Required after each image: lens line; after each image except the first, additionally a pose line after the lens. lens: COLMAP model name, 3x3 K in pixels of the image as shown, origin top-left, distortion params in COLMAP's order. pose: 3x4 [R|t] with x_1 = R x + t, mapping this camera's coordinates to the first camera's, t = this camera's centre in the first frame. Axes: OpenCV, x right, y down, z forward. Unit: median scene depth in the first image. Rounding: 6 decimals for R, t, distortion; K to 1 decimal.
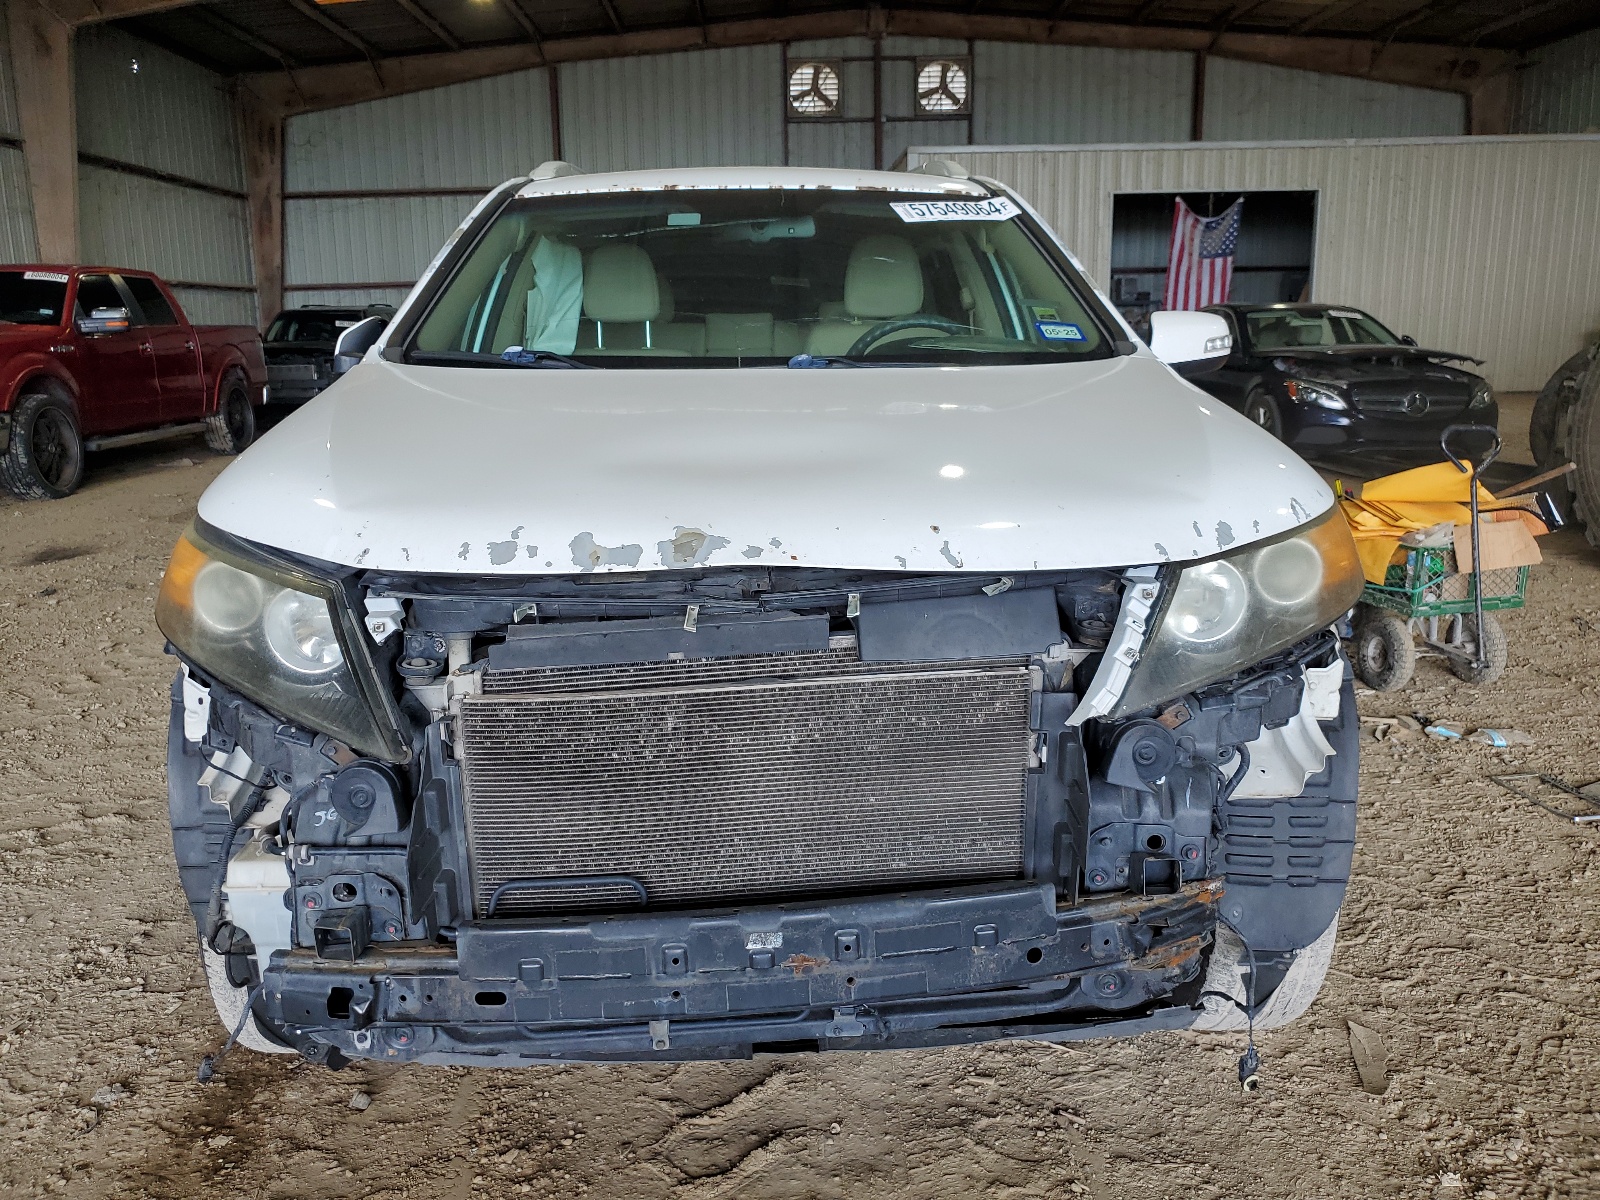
lens RADIAL K [[1201.7, 0, 809.7], [0, 1201.7, 597.6], [0, 0, 1]] dist [0.033282, -0.009196]
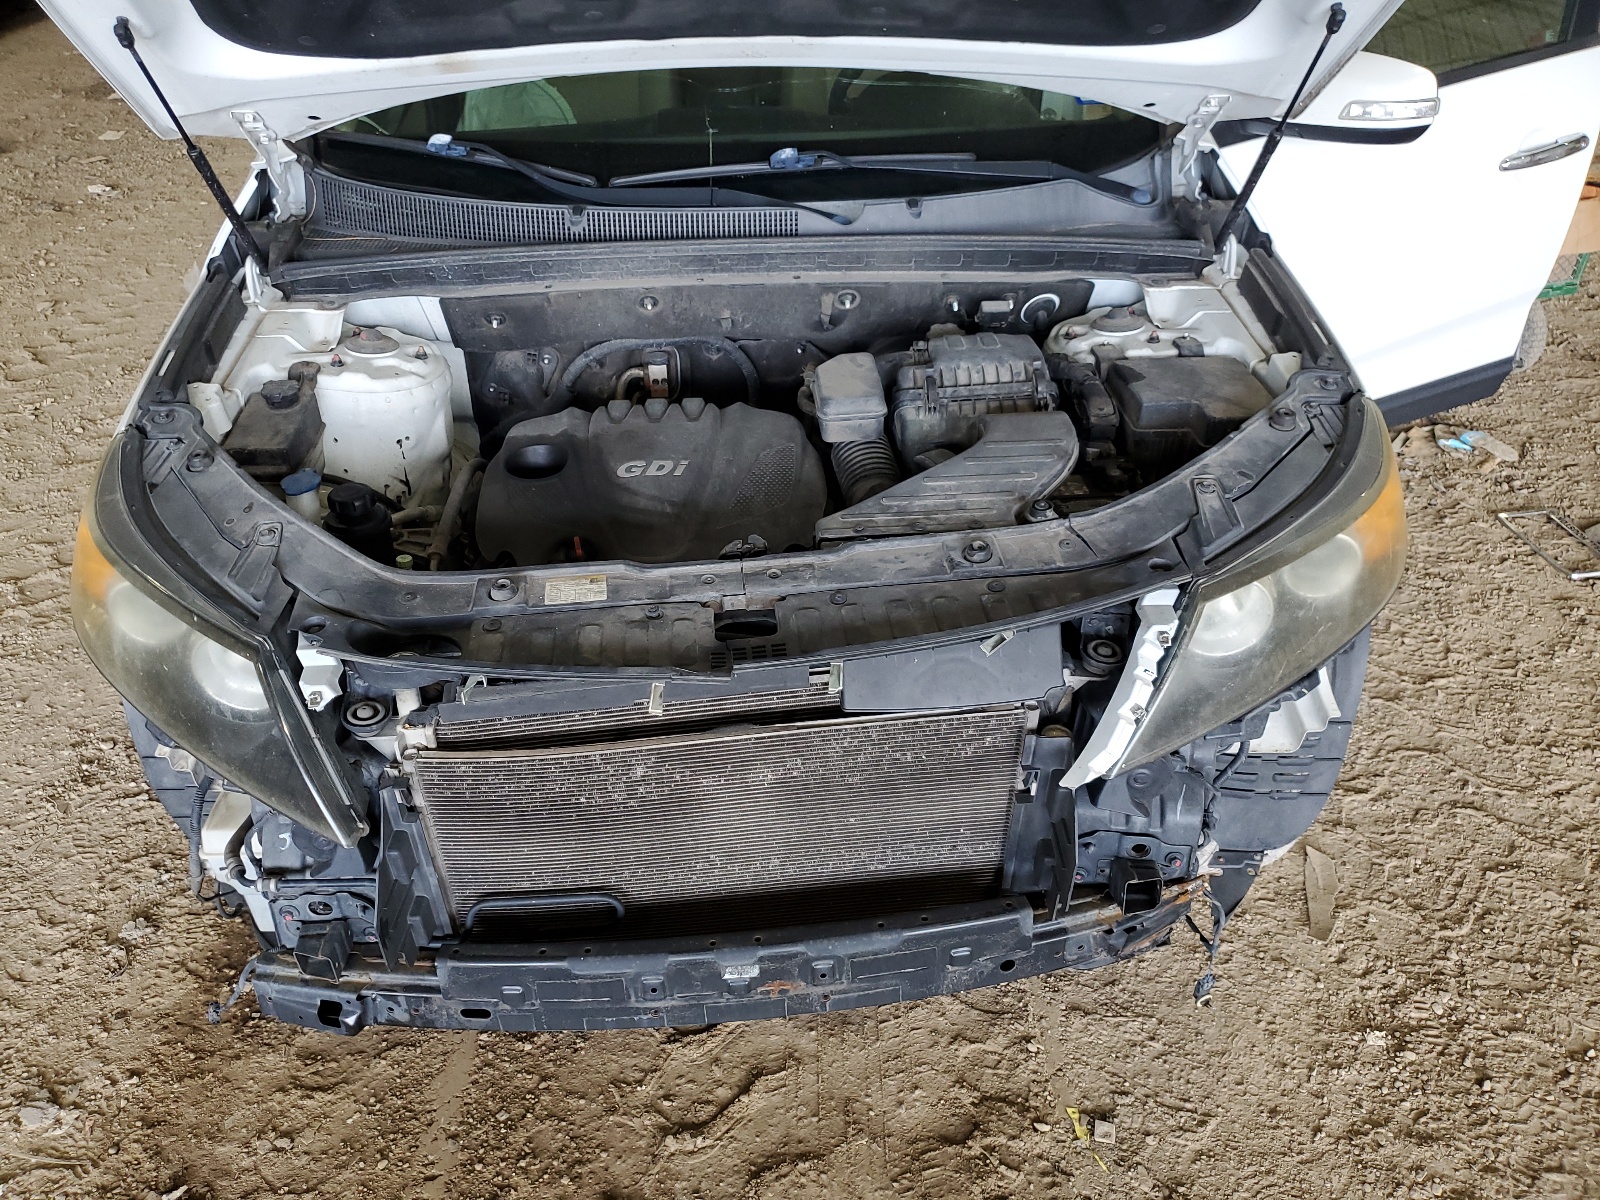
lens RADIAL K [[1201.7, 0, 792.2], [0, 1201.7, 601.0], [0, 0, 1]] dist [0.033282, -0.009196]
pose [[0.999958, 0.008090, -0.004269, 0.004933], [-0.005900, 0.927045, 0.374904, -0.273845], [0.006990, -0.374863, 0.927054, 0.129170]]
